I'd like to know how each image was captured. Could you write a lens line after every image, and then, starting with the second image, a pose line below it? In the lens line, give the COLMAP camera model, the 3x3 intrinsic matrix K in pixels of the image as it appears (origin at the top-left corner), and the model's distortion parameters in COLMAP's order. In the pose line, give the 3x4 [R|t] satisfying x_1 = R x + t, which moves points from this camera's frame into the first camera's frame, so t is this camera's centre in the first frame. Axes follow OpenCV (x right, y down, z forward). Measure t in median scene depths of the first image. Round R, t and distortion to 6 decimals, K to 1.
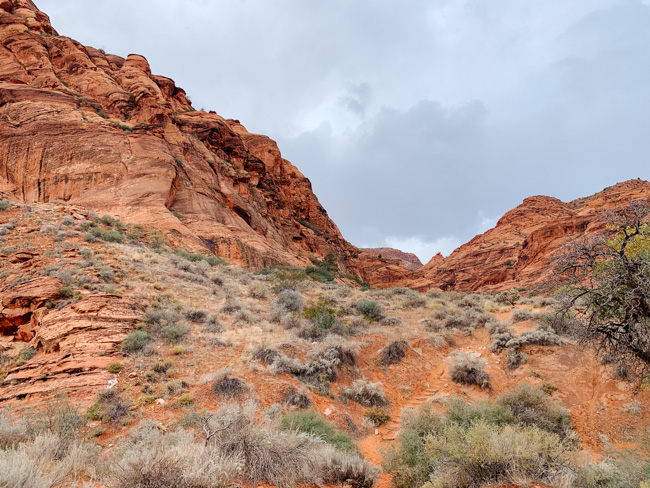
lens RADIAL K [[495.4, 0, 323.4], [0, 495.4, 245.4], [0, 0, 1]] dist [0.006206, 0.000711]
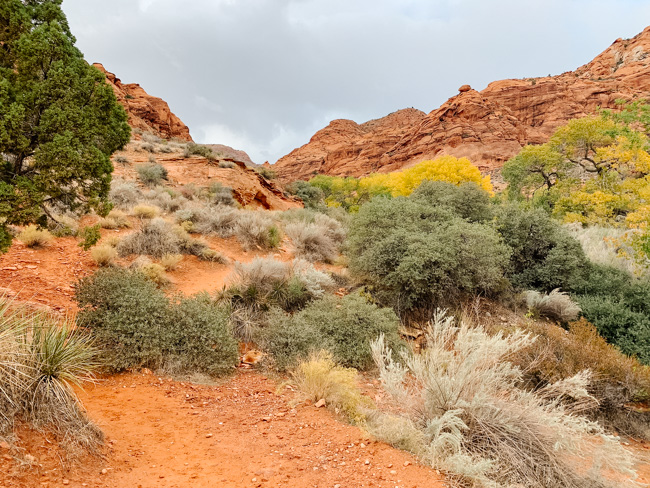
lens RADIAL K [[495.4, 0, 324.0], [0, 495.4, 244.4], [0, 0, 1]] dist [0.006206, 0.000711]
pose [[0.941669, -0.029694, 0.335228, -0.077654], [-0.042248, 0.977789, 0.205289, -0.051724], [-0.333878, -0.207477, 0.919499, -0.332773]]
